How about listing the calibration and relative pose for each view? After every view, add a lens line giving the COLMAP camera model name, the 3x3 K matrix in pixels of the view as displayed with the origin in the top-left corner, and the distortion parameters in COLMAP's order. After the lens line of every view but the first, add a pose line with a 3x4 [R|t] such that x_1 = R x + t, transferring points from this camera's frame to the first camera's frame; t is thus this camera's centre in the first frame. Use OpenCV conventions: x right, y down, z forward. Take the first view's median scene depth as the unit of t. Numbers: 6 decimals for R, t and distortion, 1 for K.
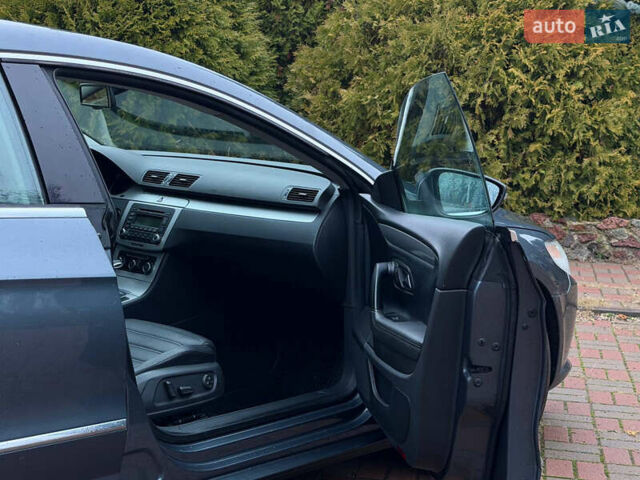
lens RADIAL K [[1135.4, 0, 319.1], [0, 1135.4, 239.9], [0, 0, 1]] dist [0.139047, -0.063796]
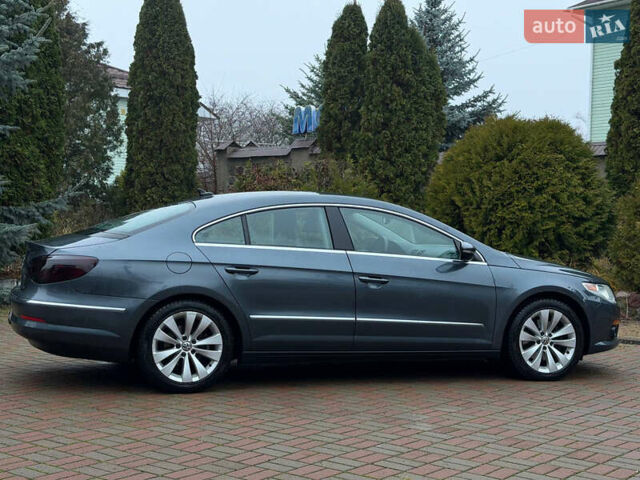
lens RADIAL K [[1005.2, 0, 321.3], [0, 1005.2, 240.8], [0, 0, 1]] dist [0.140335, -0.054958]
pose [[0.875704, -0.009724, -0.482750, 0.335013], [-0.052409, 0.991976, -0.115050, 0.083143], [0.479995, 0.126050, 0.868168, -0.452812]]
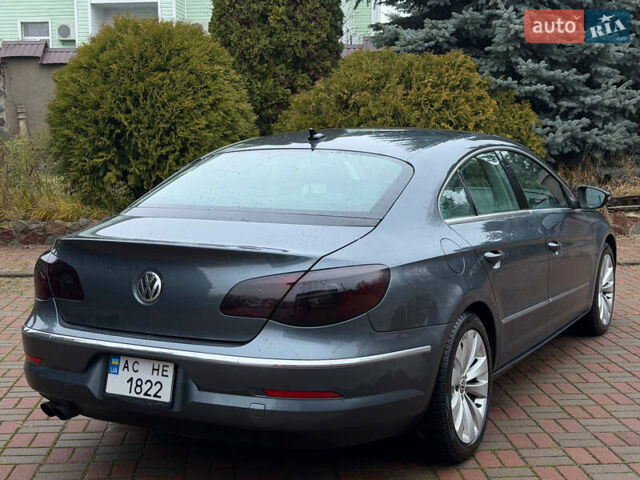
lens RADIAL K [[942.1, 0, 318.4], [0, 942.1, 239.1], [0, 0, 1]] dist [0.178913, -0.347399]
pose [[0.965823, -0.069720, 0.249651, -0.341530], [0.071985, 0.997406, 0.000059, -0.000348], [-0.249007, 0.017914, 0.968336, -0.240451]]
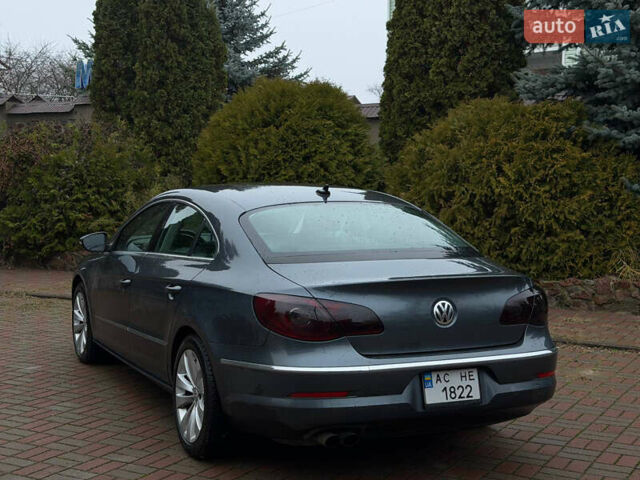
lens RADIAL K [[970.5, 0, 322.2], [0, 970.5, 239.0], [0, 0, 1]] dist [0.141426, -0.082687]
pose [[0.945604, -0.005558, -0.325274, 0.360826], [-0.017634, 0.997508, -0.068308, 0.021124], [0.324843, 0.070328, 0.943150, -0.268545]]
